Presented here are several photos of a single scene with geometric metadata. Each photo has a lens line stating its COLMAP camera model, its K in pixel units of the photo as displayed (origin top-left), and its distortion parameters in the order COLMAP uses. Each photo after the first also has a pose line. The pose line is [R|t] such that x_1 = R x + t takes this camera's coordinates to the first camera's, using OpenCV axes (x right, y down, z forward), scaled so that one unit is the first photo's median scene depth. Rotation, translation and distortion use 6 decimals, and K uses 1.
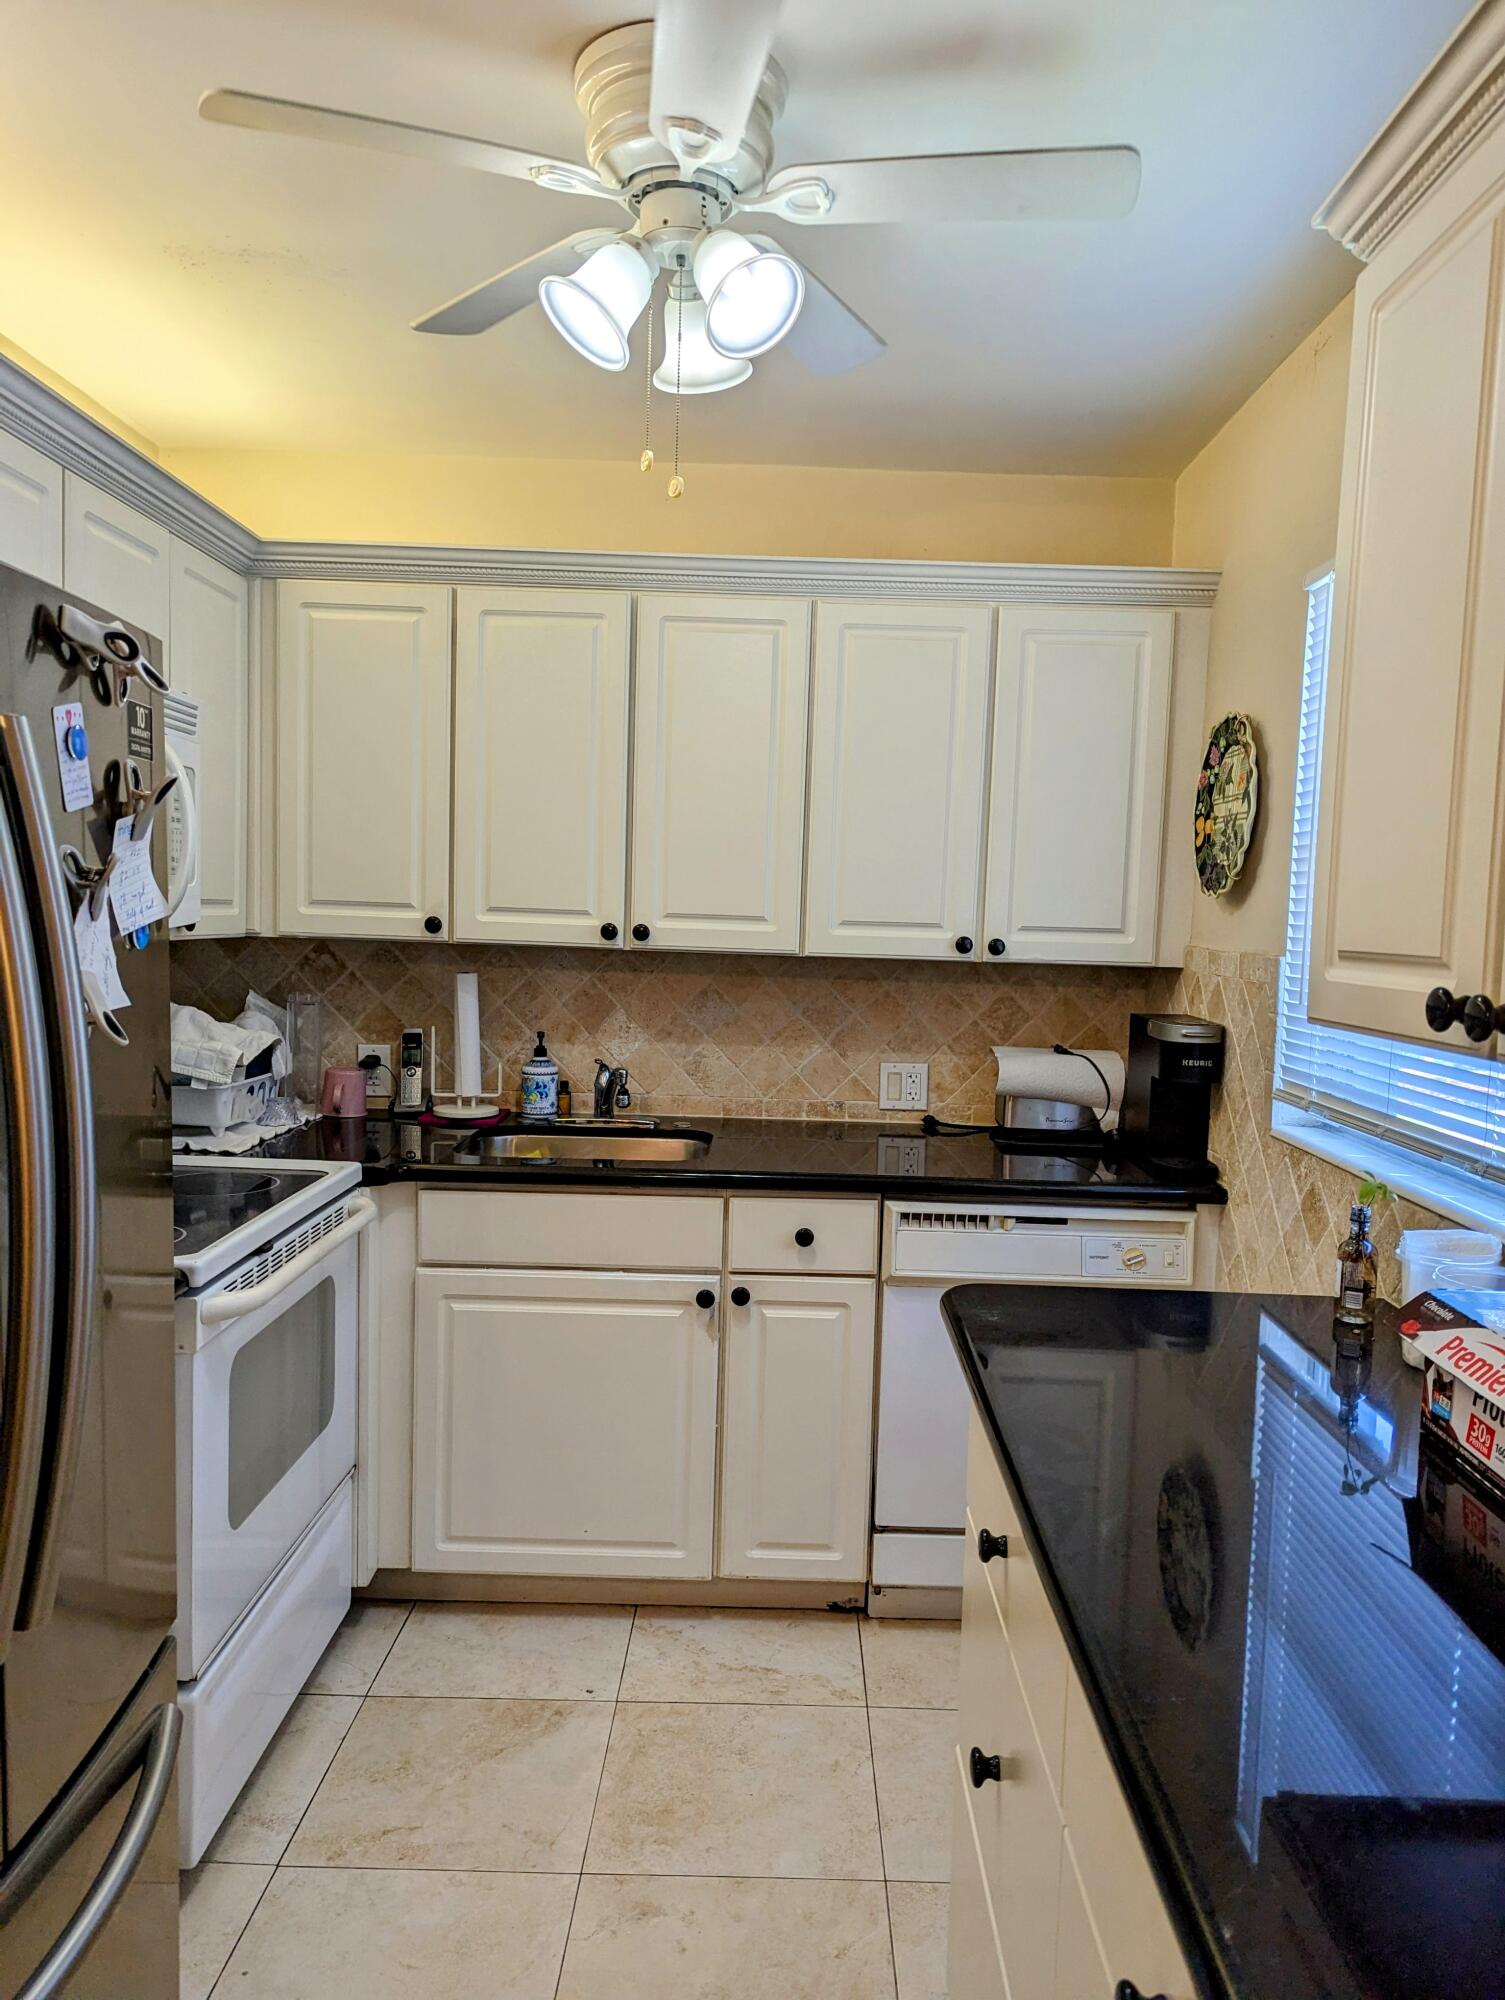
lens RADIAL K [[1419.0, 0, 764.3], [0, 1419.0, 1019.8], [0, 0, 1]] dist [0.065075, -0.059722]
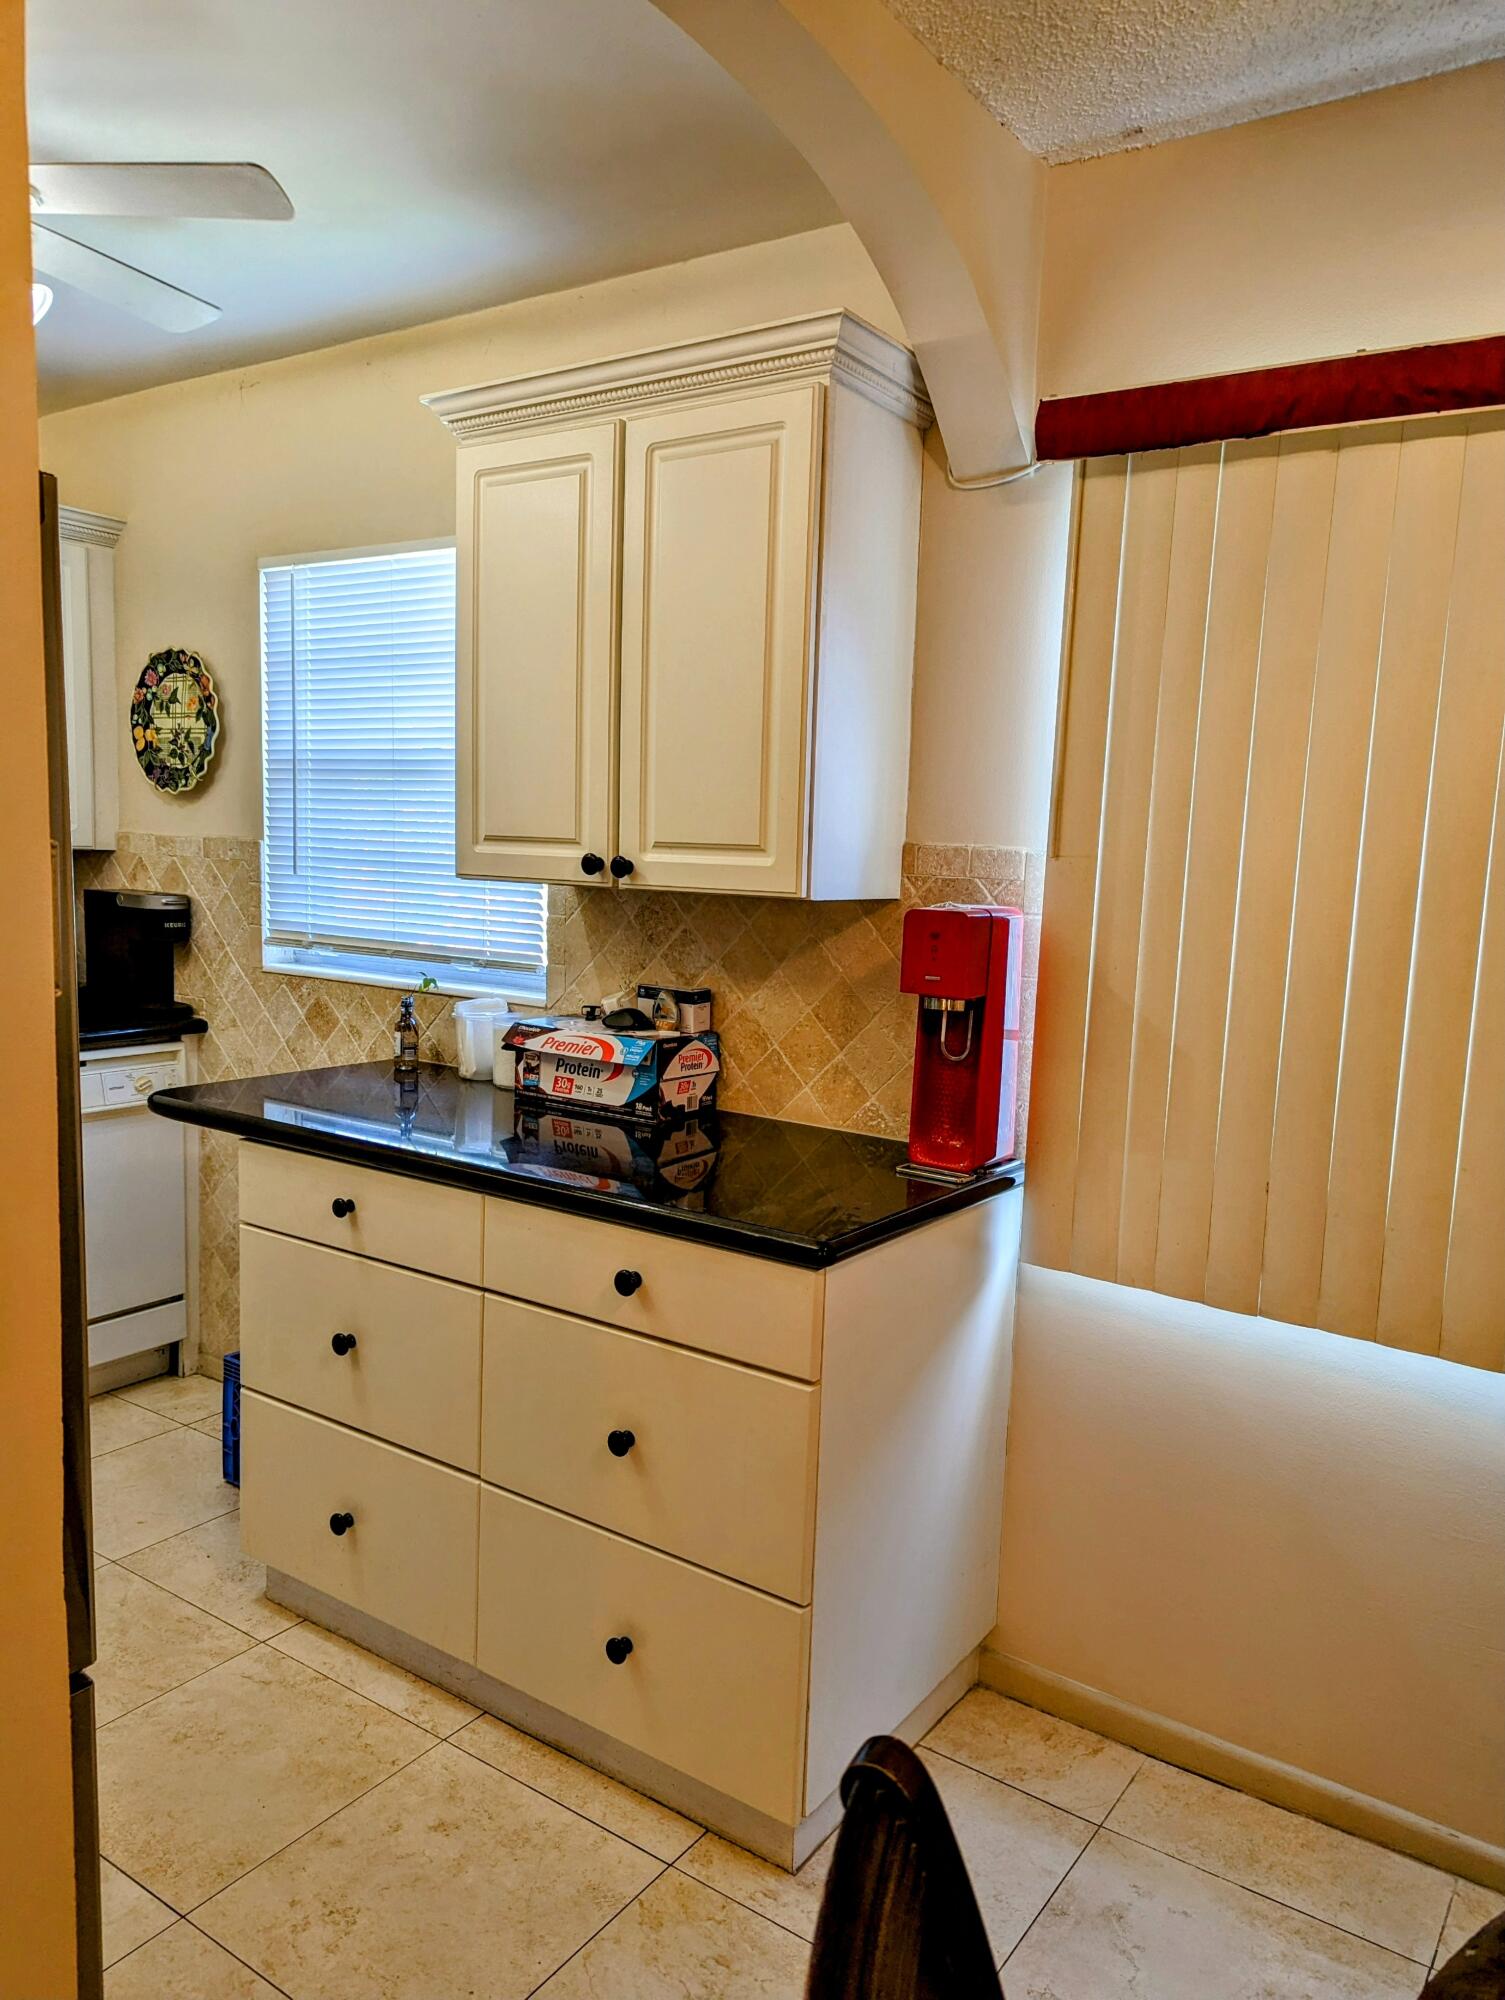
lens RADIAL K [[1419.0, 0, 764.3], [0, 1419.0, 1019.8], [0, 0, 1]] dist [0.065075, -0.059722]
pose [[0.561440, -0.111482, 0.819974, -0.457563], [0.047112, 0.993583, 0.102828, 0.007672], [-0.826176, -0.019101, 0.563089, -0.153846]]
